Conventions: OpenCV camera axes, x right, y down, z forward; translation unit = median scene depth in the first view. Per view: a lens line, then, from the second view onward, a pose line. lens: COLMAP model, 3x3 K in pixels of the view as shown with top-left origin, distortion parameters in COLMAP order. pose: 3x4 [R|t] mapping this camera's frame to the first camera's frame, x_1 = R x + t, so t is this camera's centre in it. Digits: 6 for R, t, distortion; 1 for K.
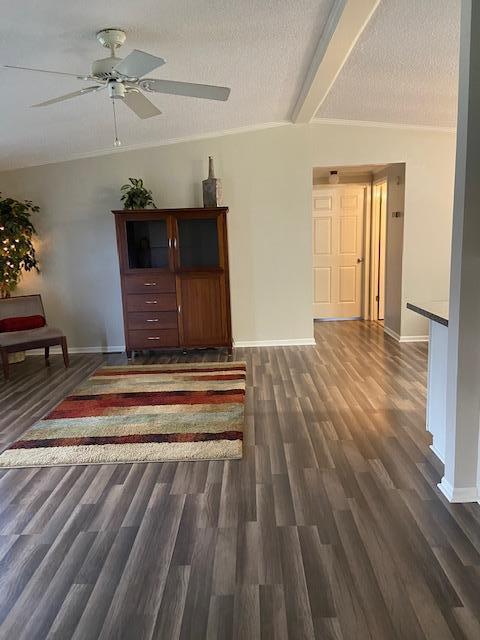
lens RADIAL K [[489.1, 0, 239.8], [0, 489.1, 321.6], [0, 0, 1]] dist [-0.011633, -0.008829]
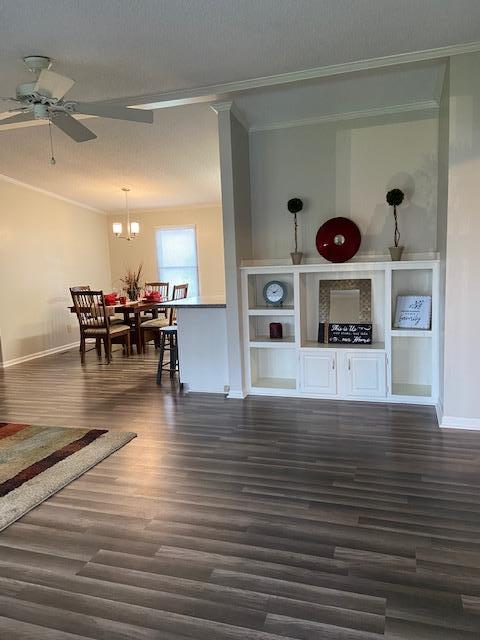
lens RADIAL K [[489.1, 0, 239.3], [0, 489.1, 320.2], [0, 0, 1]] dist [-0.011633, -0.008829]
pose [[0.294862, -0.093353, 0.950969, -1.033373], [0.207359, 0.977752, 0.031687, 0.008777], [-0.932769, 0.187849, 0.307660, 0.300343]]
